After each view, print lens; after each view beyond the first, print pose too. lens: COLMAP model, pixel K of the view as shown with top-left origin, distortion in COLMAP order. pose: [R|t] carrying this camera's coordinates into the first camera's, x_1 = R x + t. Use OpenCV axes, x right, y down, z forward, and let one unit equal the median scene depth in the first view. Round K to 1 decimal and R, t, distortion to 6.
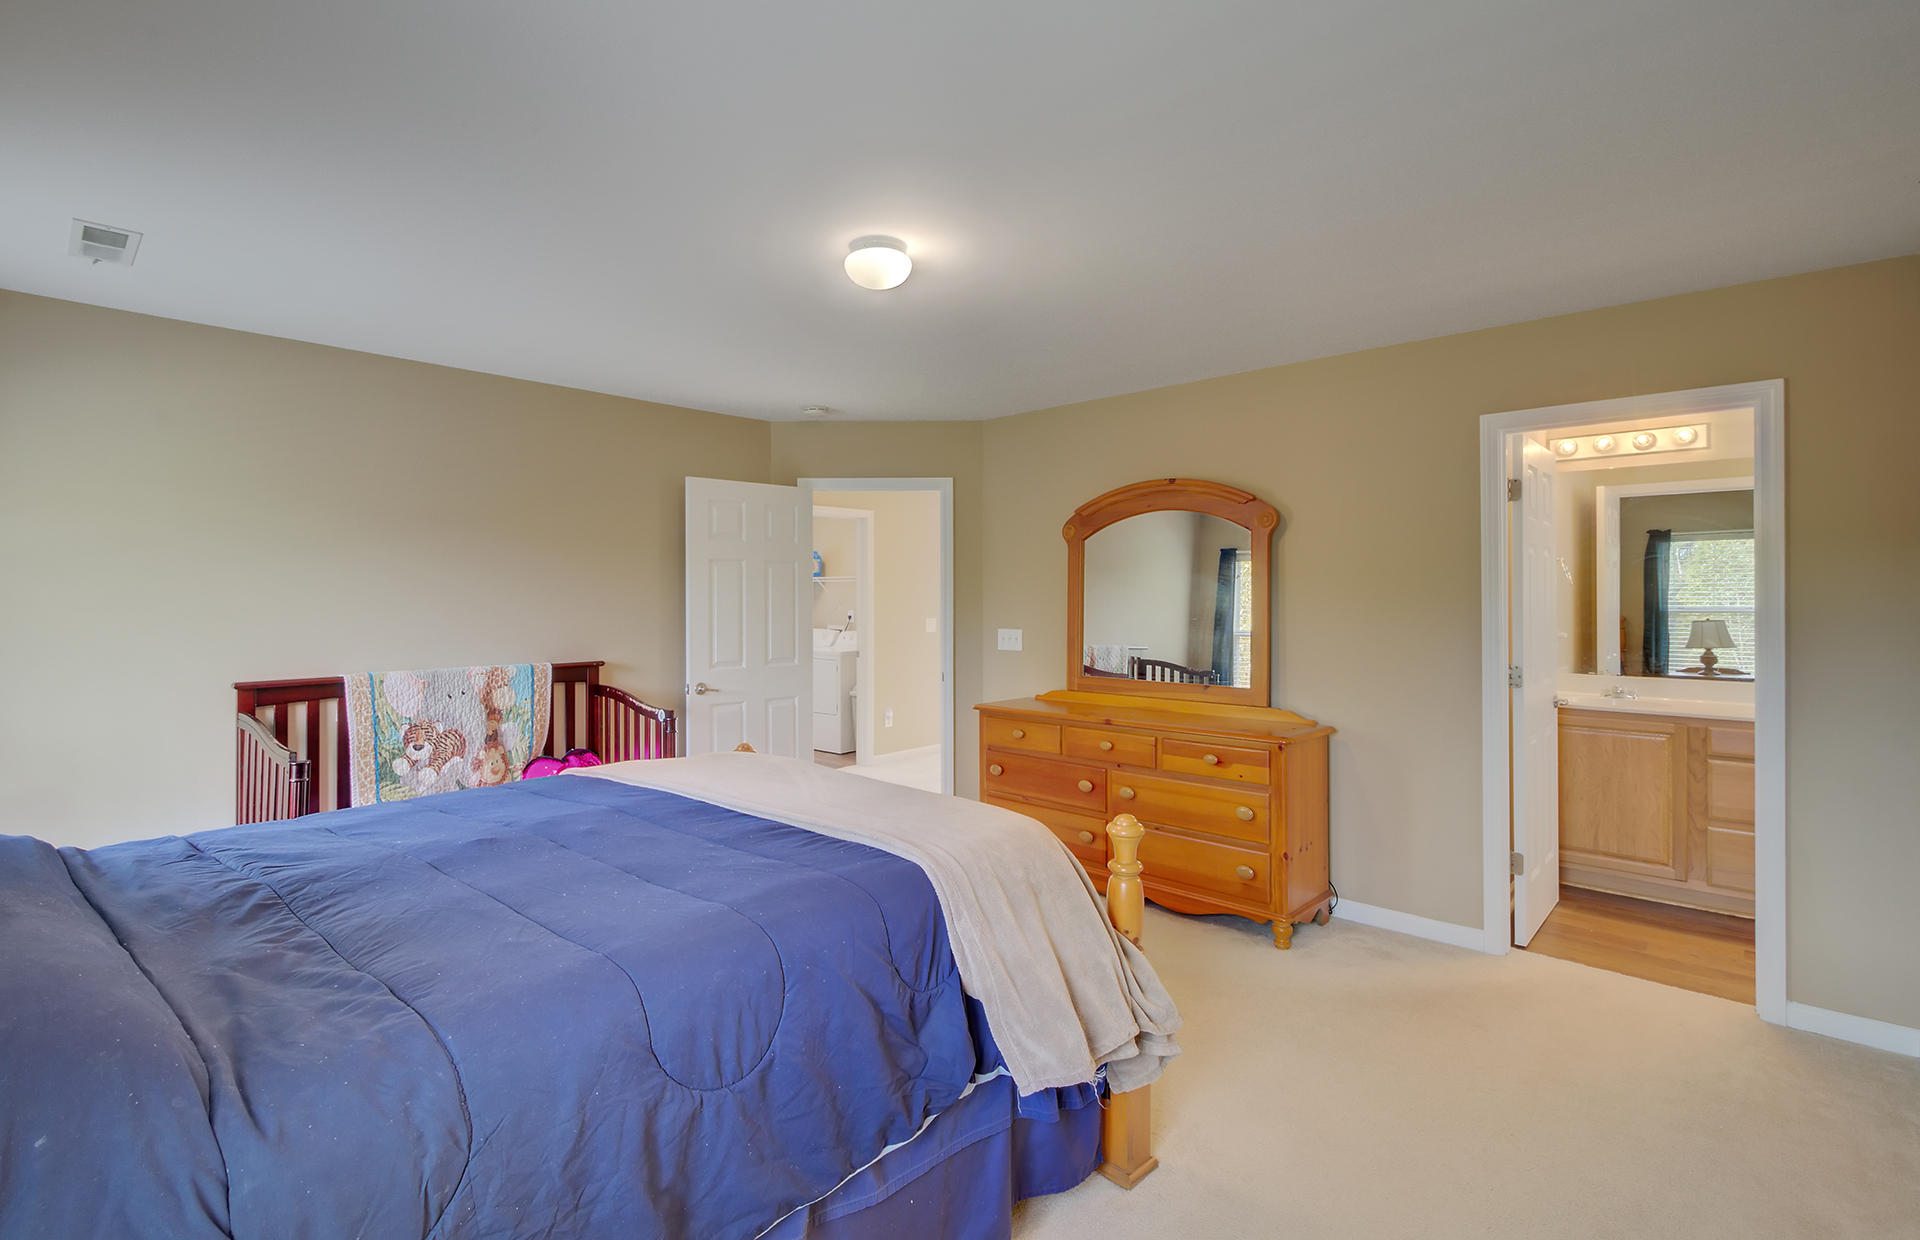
lens RADIAL K [[878.5, 0, 952.0], [0, 878.5, 612.5], [0, 0, 1]] dist [0.001441, -0.000379]
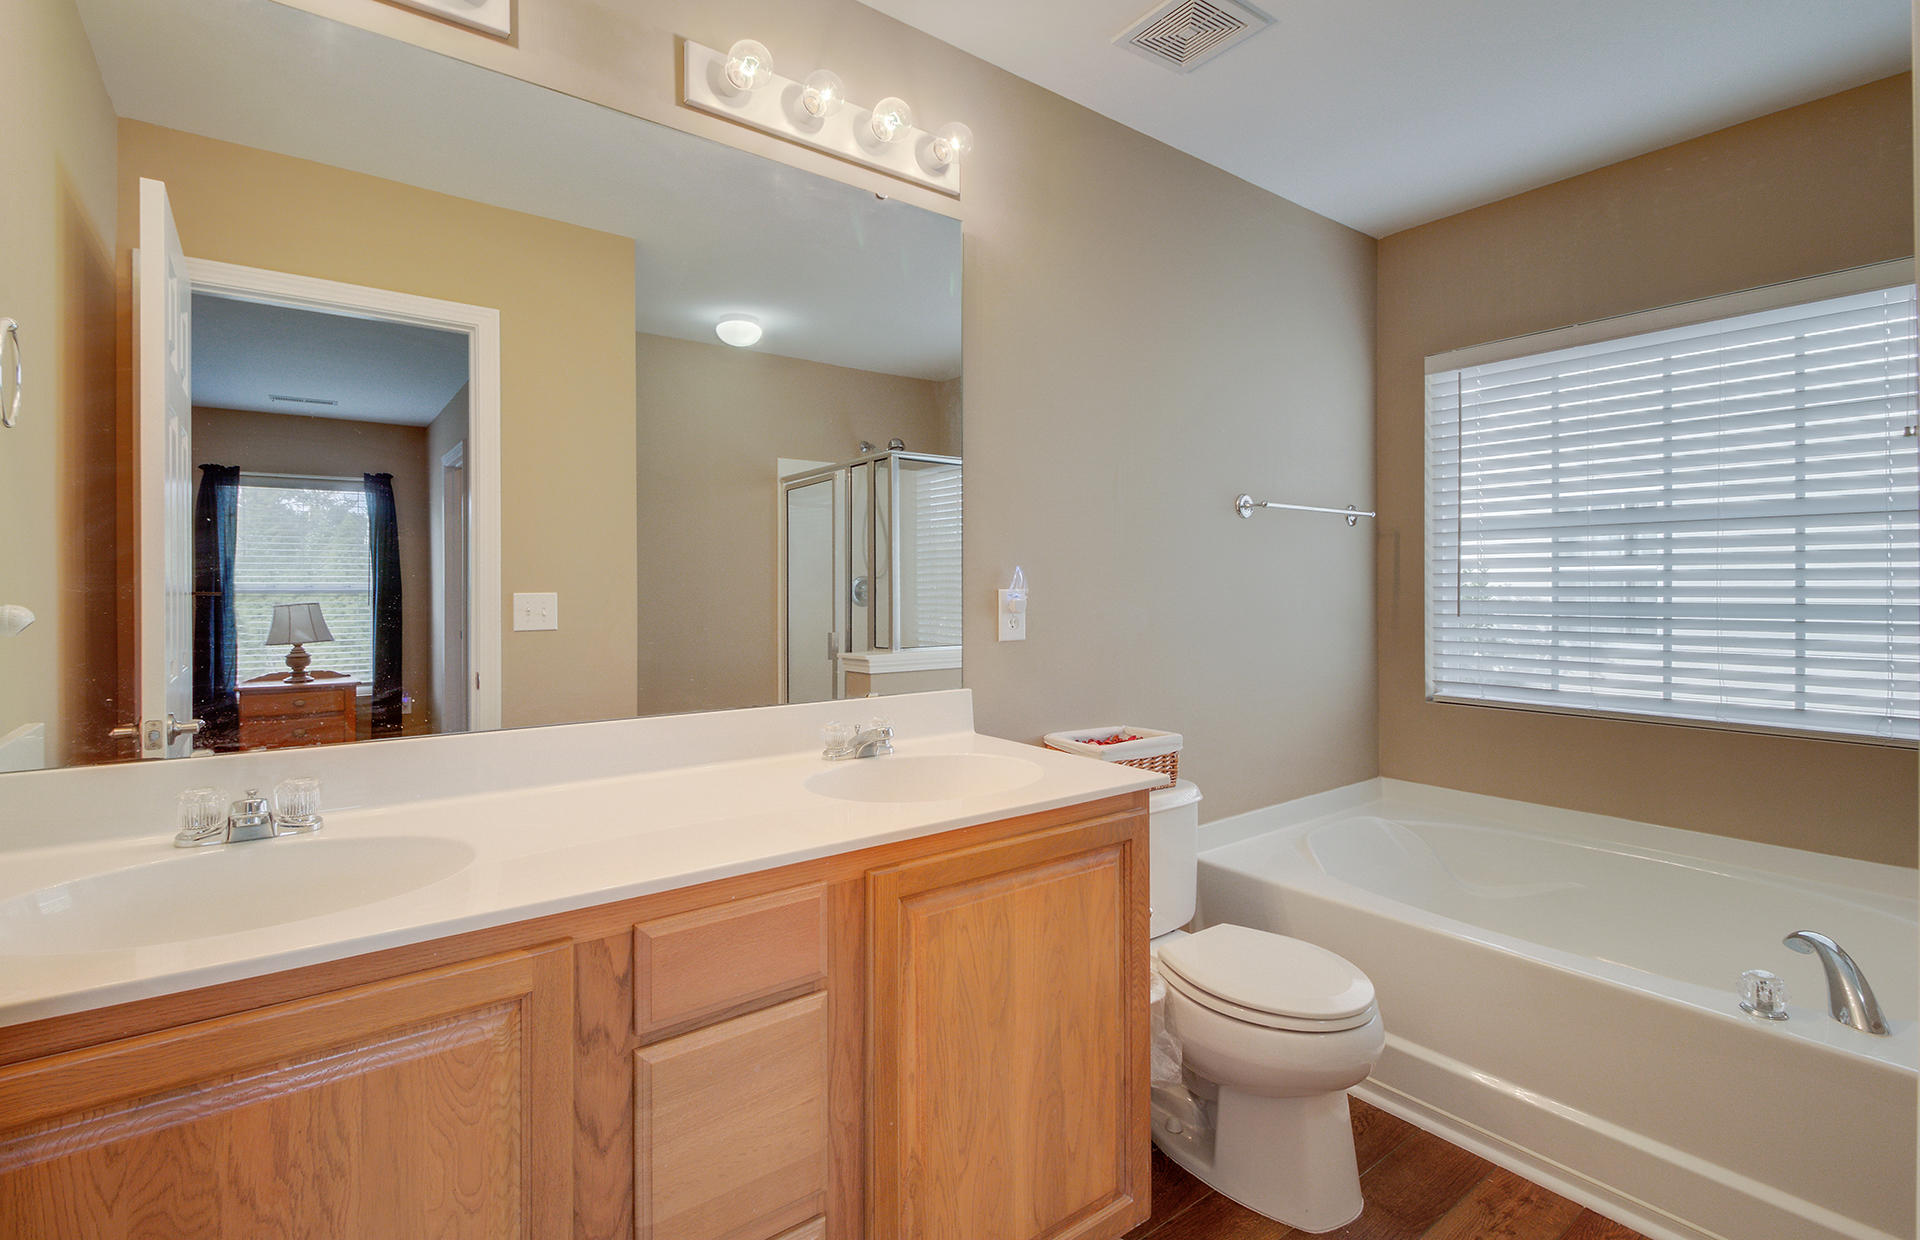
lens RADIAL K [[878.5, 0, 952.0], [0, 878.5, 612.5], [0, 0, 1]] dist [0.001441, -0.000379]
pose [[0.173231, -0.012658, 0.984800, 0.269997], [0.013190, 0.999858, 0.010531, 0.015589], [-0.984793, 0.011165, 0.173374, 0.374632]]
